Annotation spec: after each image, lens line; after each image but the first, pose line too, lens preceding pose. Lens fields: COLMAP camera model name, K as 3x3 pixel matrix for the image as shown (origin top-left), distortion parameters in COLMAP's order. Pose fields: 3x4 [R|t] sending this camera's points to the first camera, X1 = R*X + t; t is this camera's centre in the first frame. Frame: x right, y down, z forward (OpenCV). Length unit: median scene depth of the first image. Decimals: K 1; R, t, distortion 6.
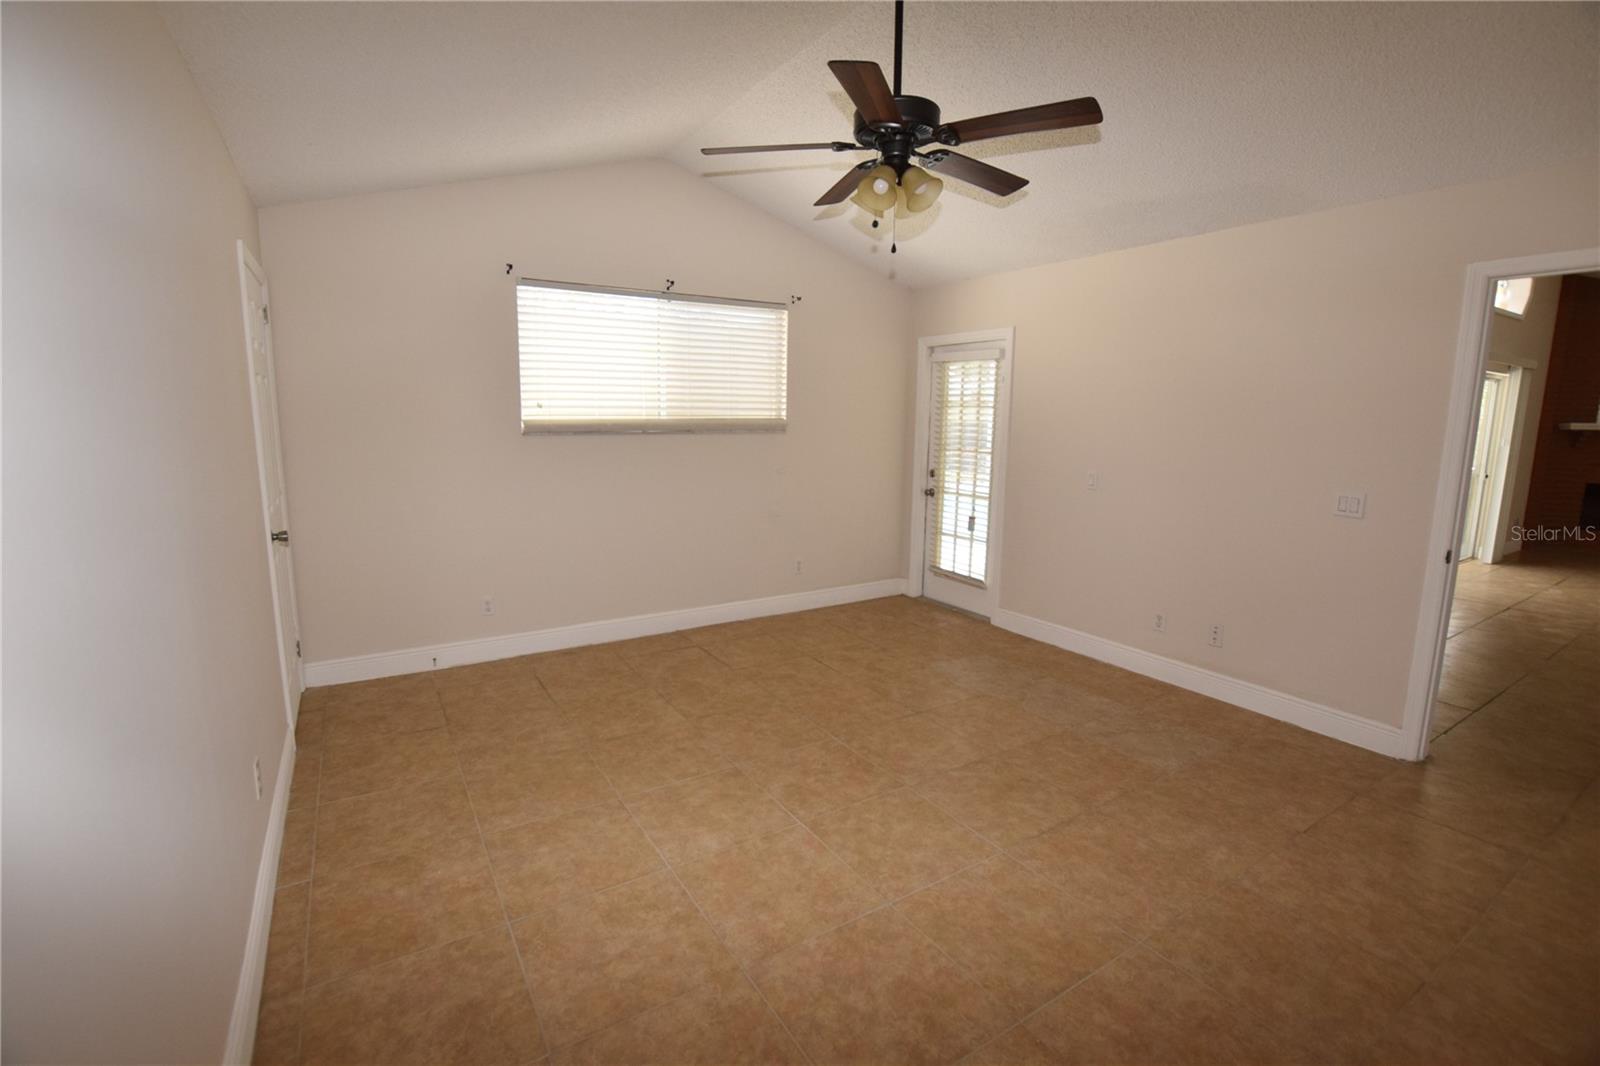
lens RADIAL K [[706.0, 0, 796.7], [0, 706.0, 526.4], [0, 0, 1]] dist [-0.031559, 0.002627]
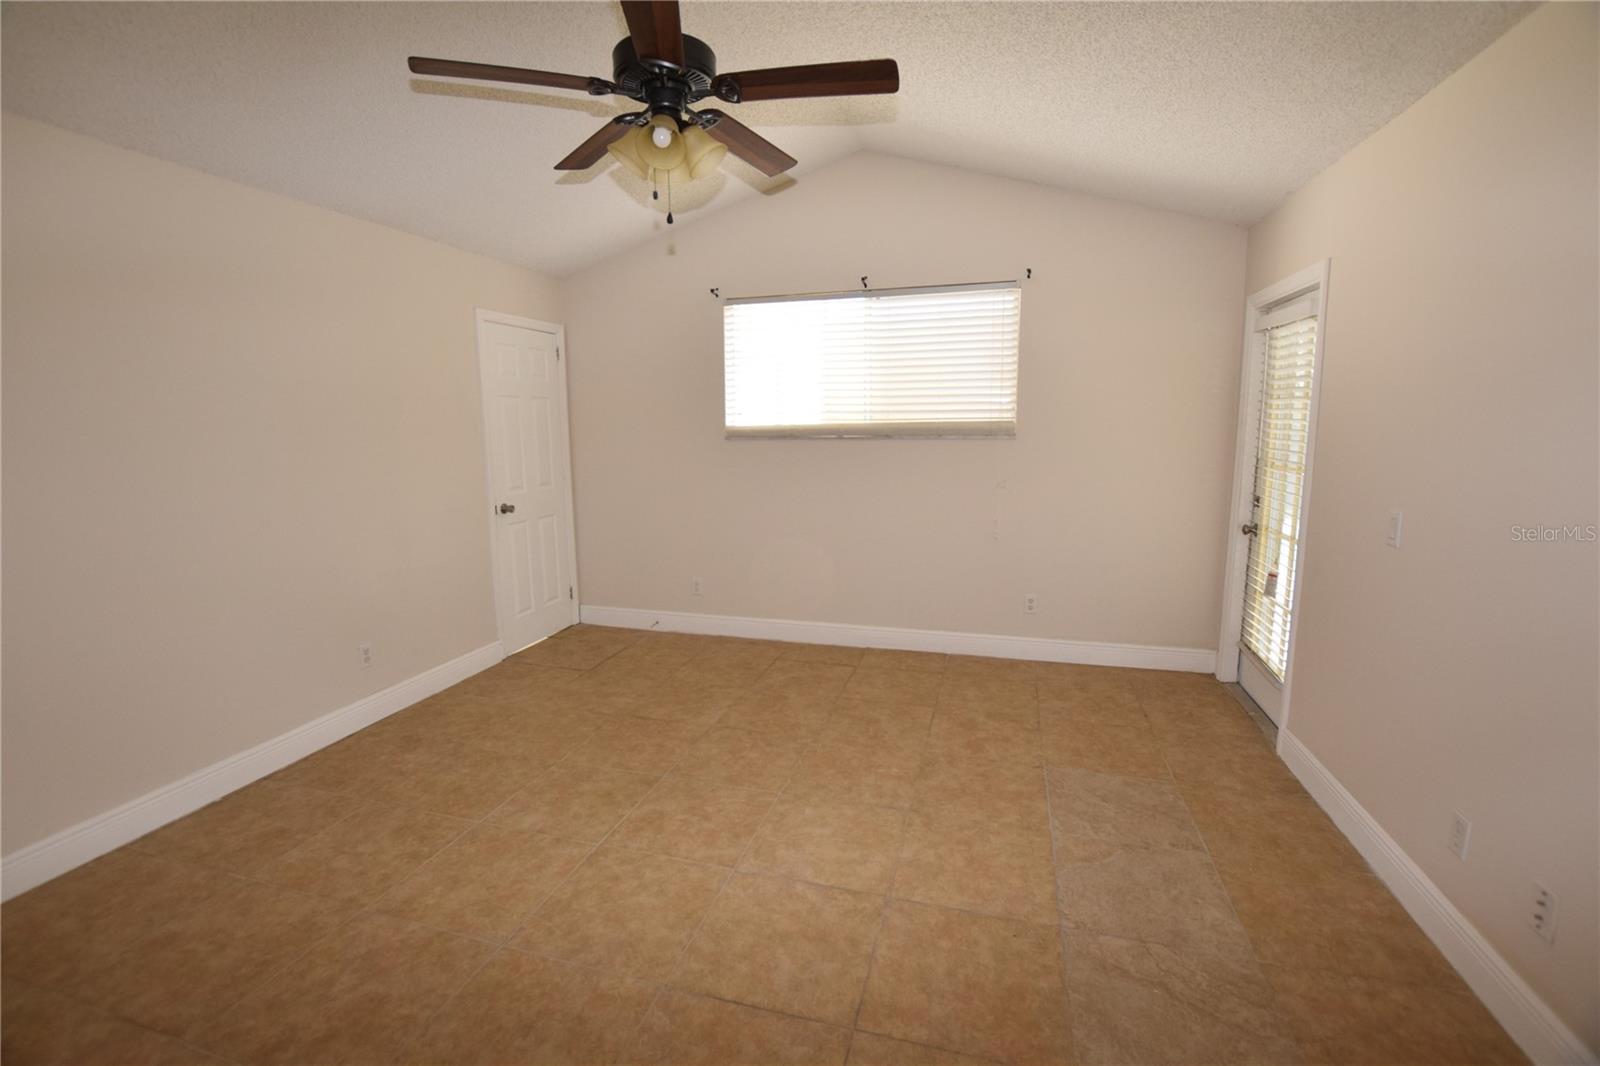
lens RADIAL K [[706.0, 0, 797.7], [0, 706.0, 534.0], [0, 0, 1]] dist [-0.031559, 0.002627]
pose [[0.661905, 0.100775, -0.742783, 0.558892], [-0.098617, 0.994016, 0.046982, -0.047117], [0.743072, 0.042153, 0.667882, 0.355801]]
